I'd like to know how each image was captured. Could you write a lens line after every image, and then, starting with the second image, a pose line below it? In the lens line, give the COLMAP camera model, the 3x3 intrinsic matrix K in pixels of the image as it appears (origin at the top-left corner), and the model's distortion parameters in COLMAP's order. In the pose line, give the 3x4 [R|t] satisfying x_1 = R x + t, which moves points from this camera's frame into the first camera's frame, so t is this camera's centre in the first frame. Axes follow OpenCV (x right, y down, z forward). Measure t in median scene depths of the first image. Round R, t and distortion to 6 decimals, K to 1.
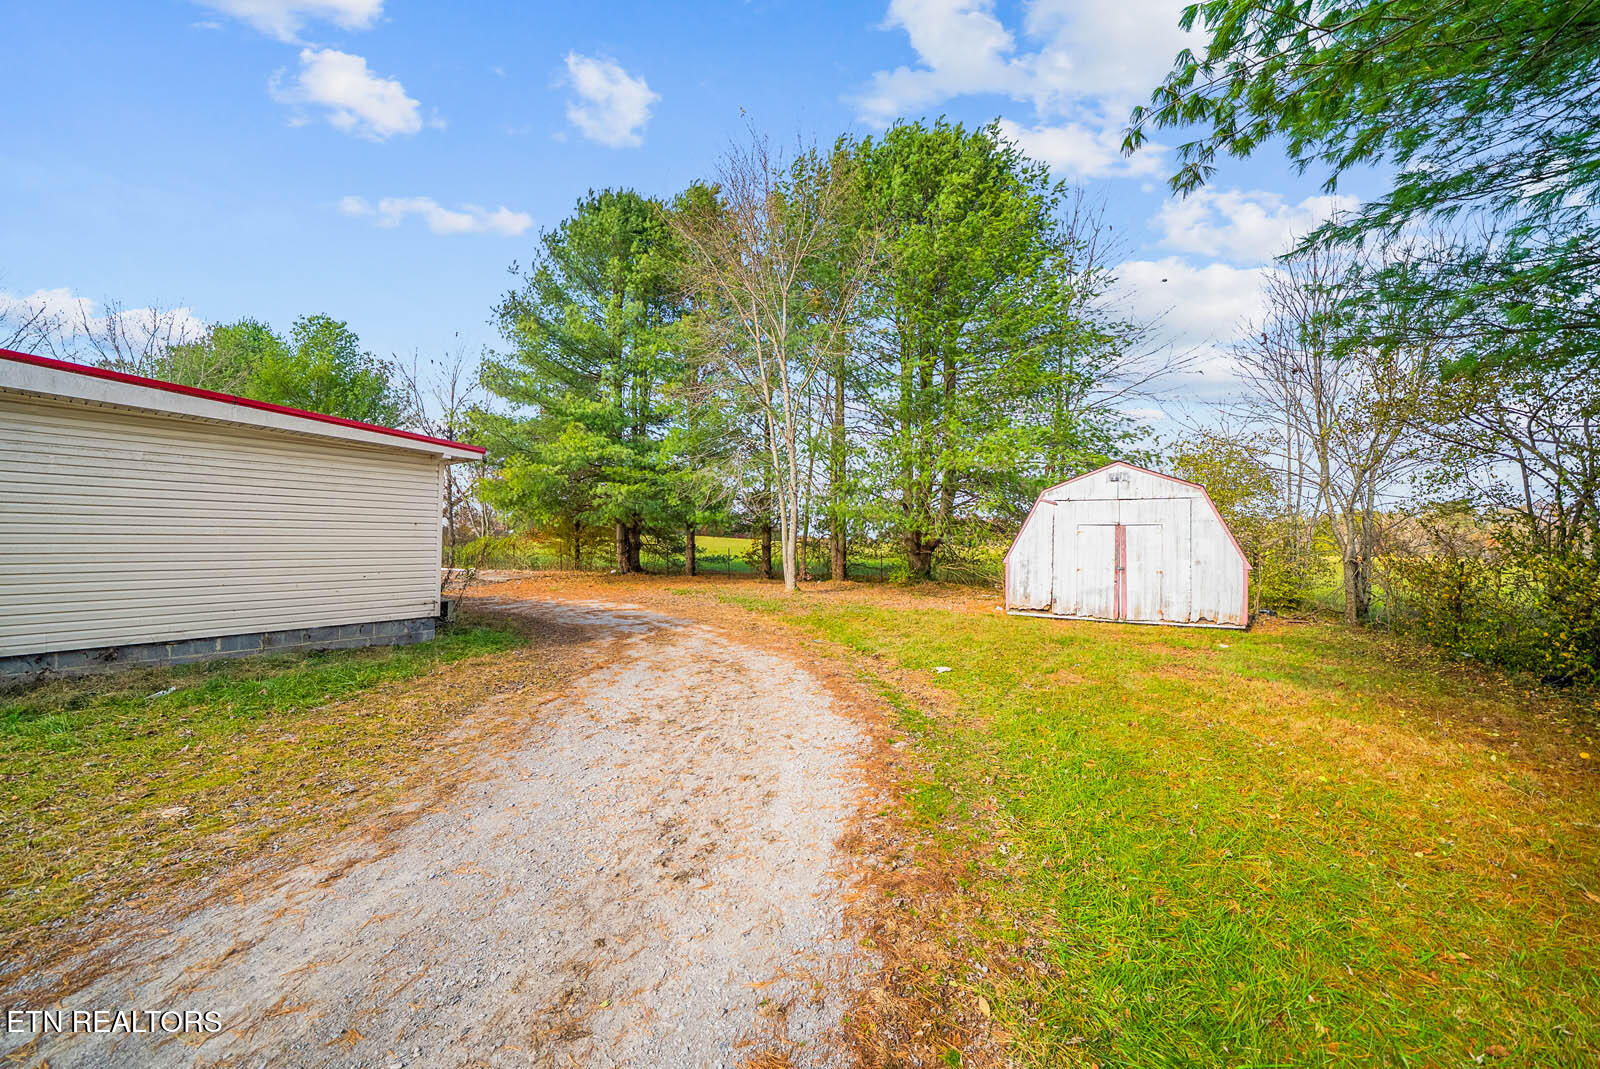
lens RADIAL K [[568.4, 0, 788.1], [0, 568.4, 533.5], [0, 0, 1]] dist [-0.001580, -0.000067]
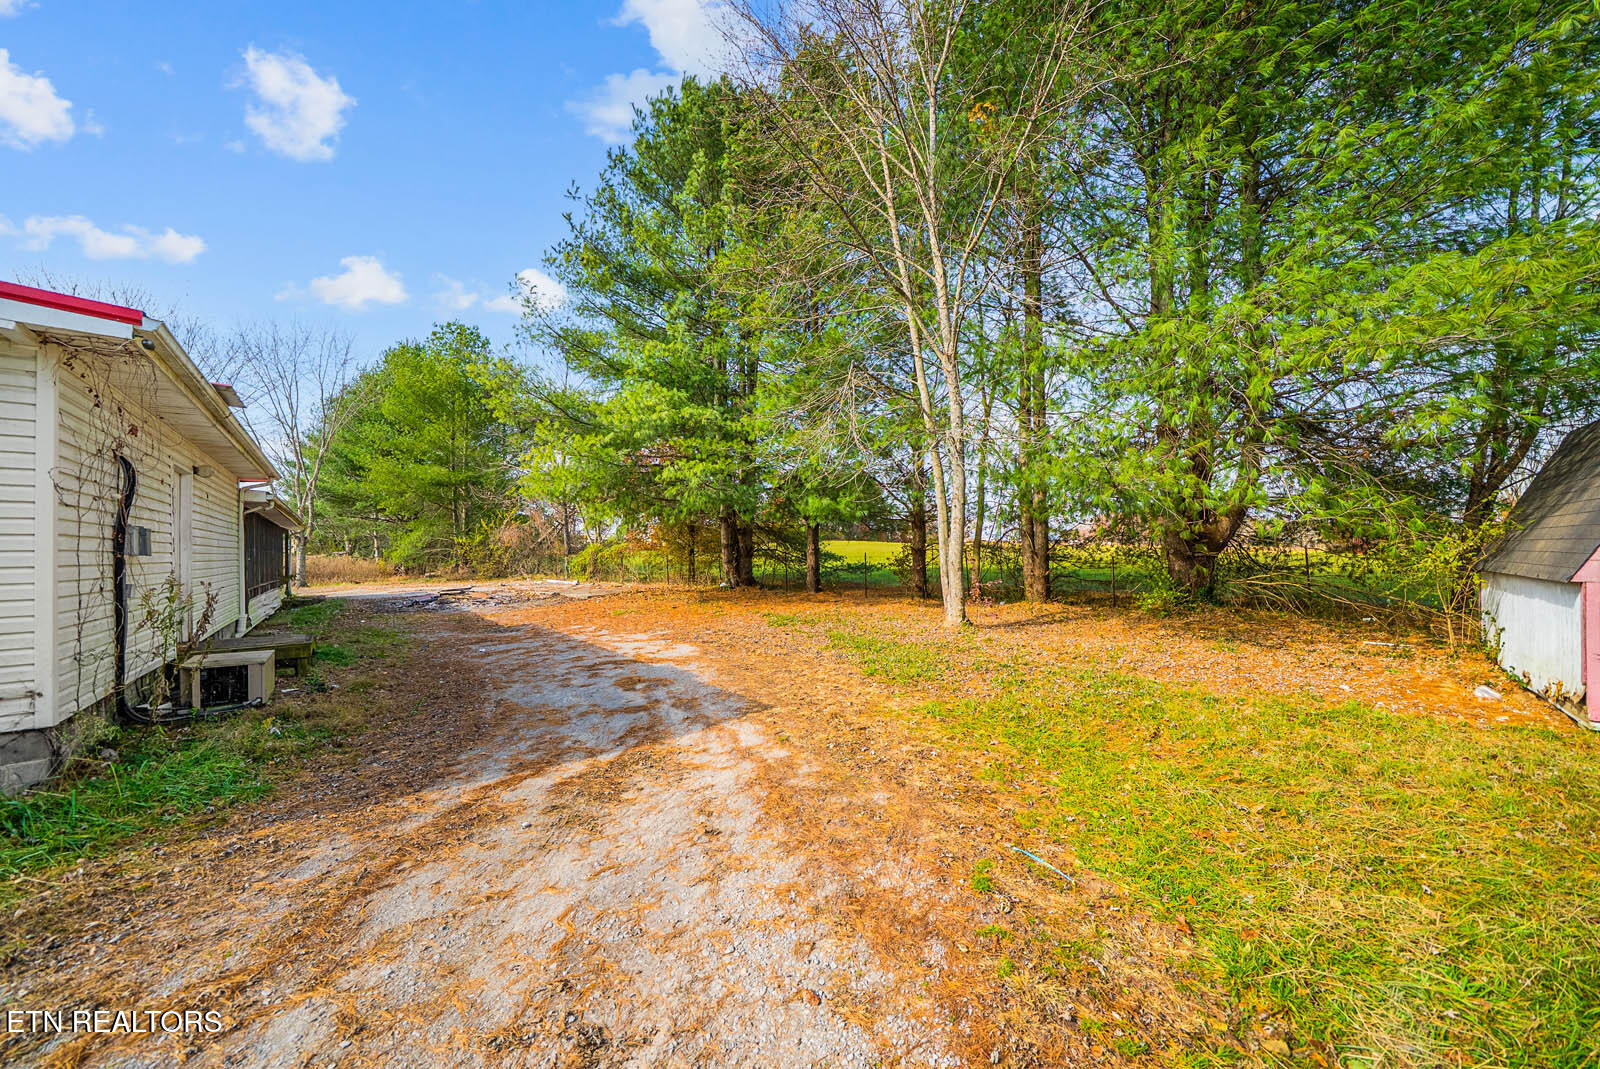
lens RADIAL K [[568.4, 0, 798.1], [0, 568.4, 542.3], [0, 0, 1]] dist [-0.001580, -0.000067]
pose [[0.962591, -0.020595, -0.270175, 0.008247], [0.021504, 0.999769, 0.000403, 0.013422], [0.270105, -0.006198, 0.962811, 0.383702]]
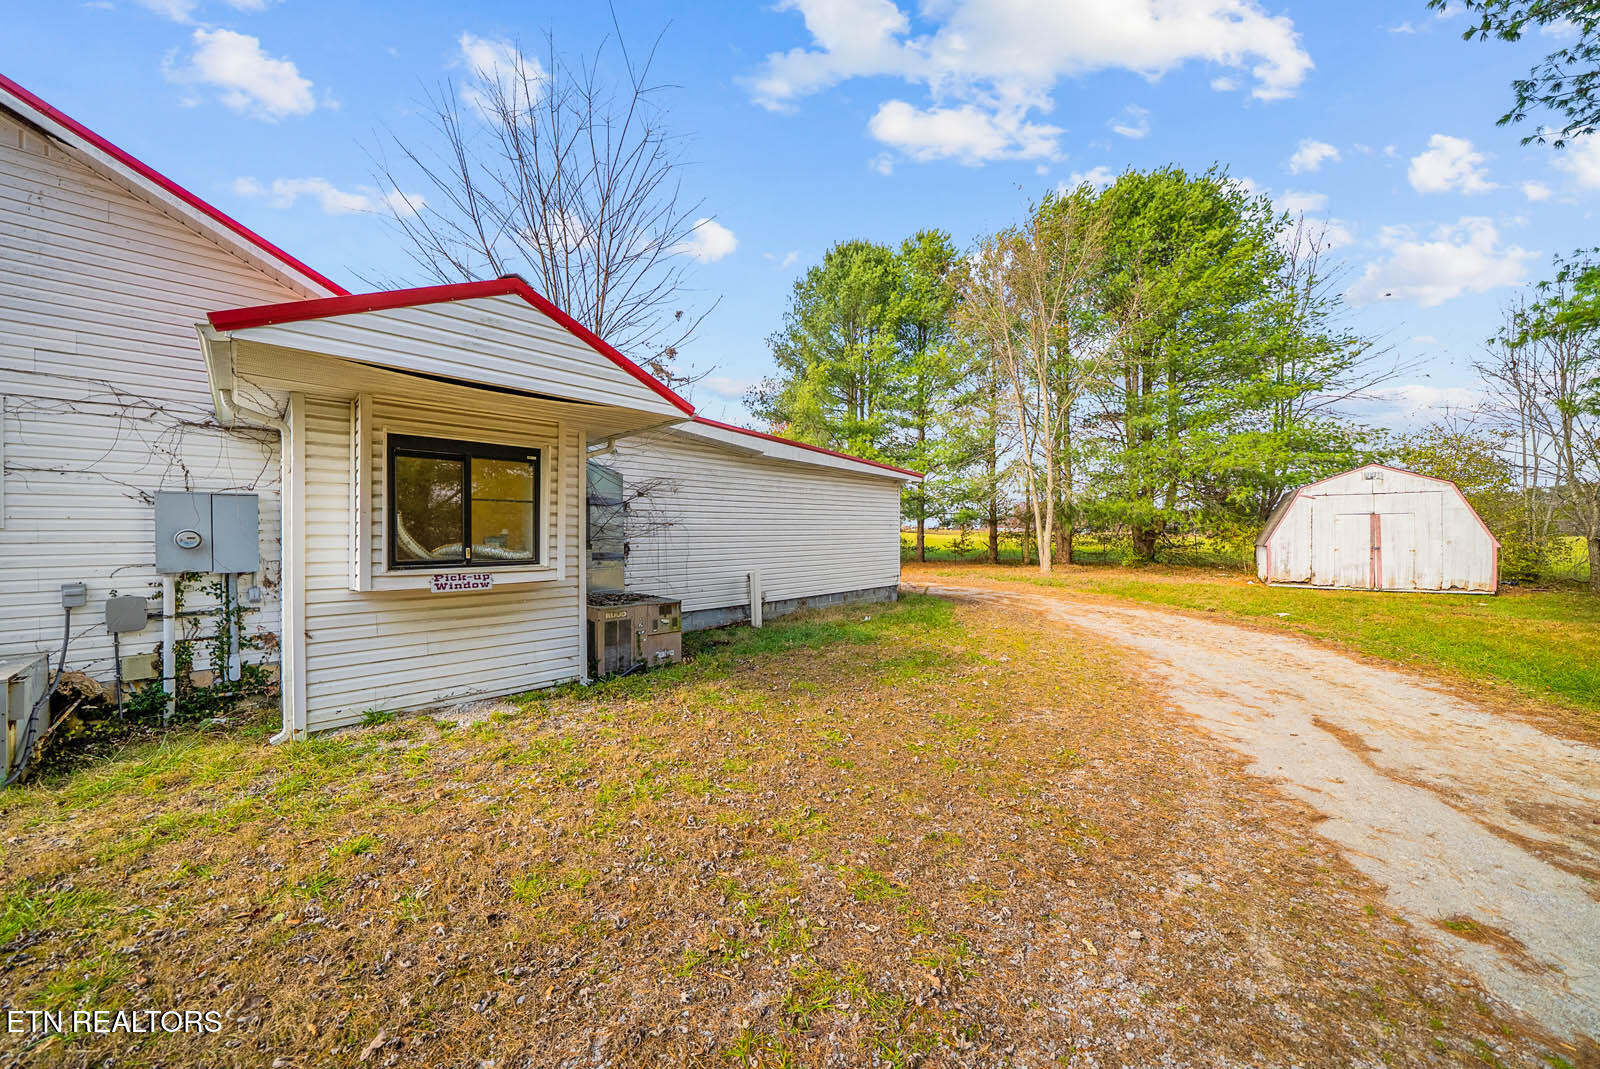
lens RADIAL K [[568.4, 0, 802.3], [0, 568.4, 533.6], [0, 0, 1]] dist [-0.001580, -0.000067]
pose [[0.988622, -0.016941, -0.149463, -0.315106], [0.019027, 0.999740, 0.012539, -0.007206], [0.149212, -0.015241, 0.988688, -0.282395]]
